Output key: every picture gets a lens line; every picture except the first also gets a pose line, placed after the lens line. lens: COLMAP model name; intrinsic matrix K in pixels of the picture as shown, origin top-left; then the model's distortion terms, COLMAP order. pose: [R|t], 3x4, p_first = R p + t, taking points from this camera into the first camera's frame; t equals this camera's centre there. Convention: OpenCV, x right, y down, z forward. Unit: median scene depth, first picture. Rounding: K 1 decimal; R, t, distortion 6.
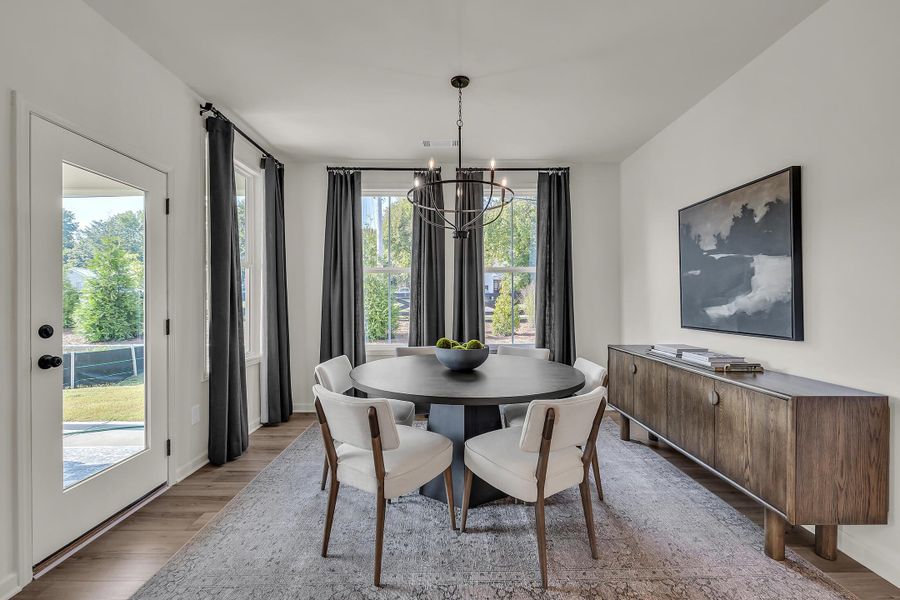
lens RADIAL K [[376.3, 0, 447.5], [0, 376.3, 298.6], [0, 0, 1]] dist [-0.043985, 0.016910]
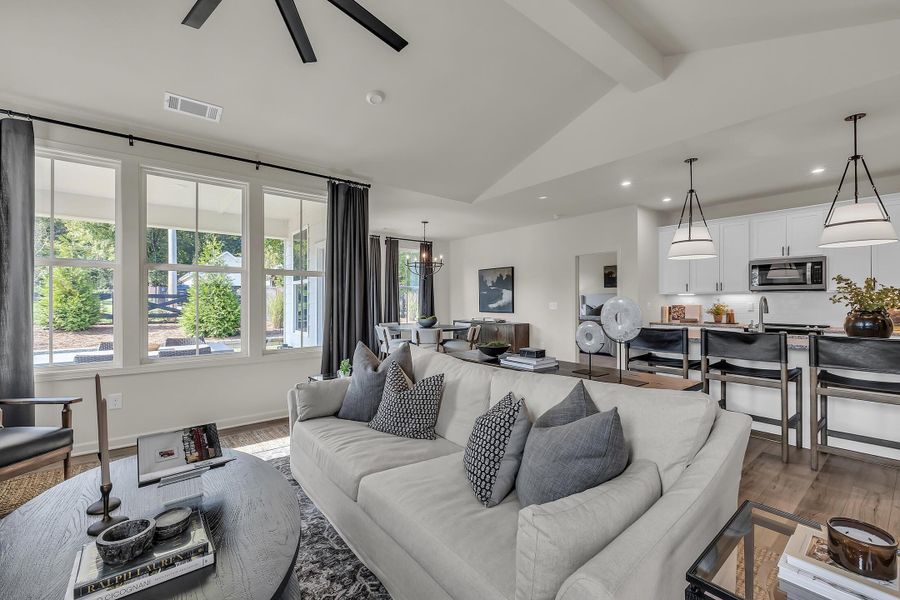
lens RADIAL K [[376.3, 0, 447.5], [0, 376.3, 298.6], [0, 0, 1]] dist [-0.043985, 0.016910]
pose [[0.787065, 0.004754, 0.616851, -1.589254], [-0.003521, 0.999989, -0.003213, -0.014832], [-0.616860, 0.000357, 0.787073, -1.320383]]
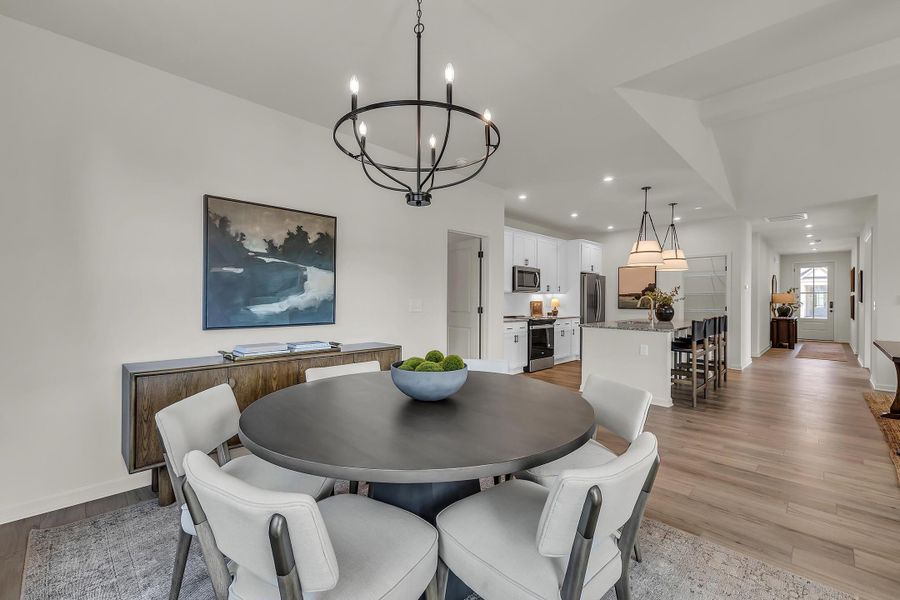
lens RADIAL K [[376.3, 0, 447.5], [0, 376.3, 298.6], [0, 0, 1]] dist [-0.043985, 0.016910]
pose [[-0.703040, -0.003029, 0.711144, -0.475509], [-0.009914, 0.999935, -0.005542, 0.004398], [-0.711082, -0.010947, -0.703024, 1.461224]]
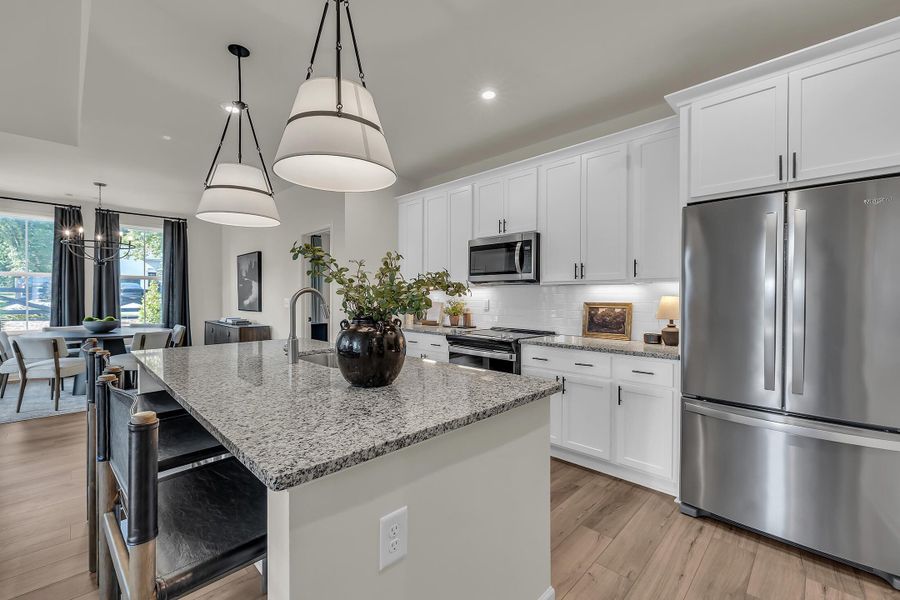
lens RADIAL K [[379.1, 0, 450.0], [0, 379.1, 300.0], [0, 0, 1]] dist [0.001774, 0.000371]
pose [[0.702290, 0.001749, 0.711889, -0.100101], [-0.009321, 0.999934, 0.006739, -0.010351], [-0.711830, -0.011368, 0.702259, -1.763351]]
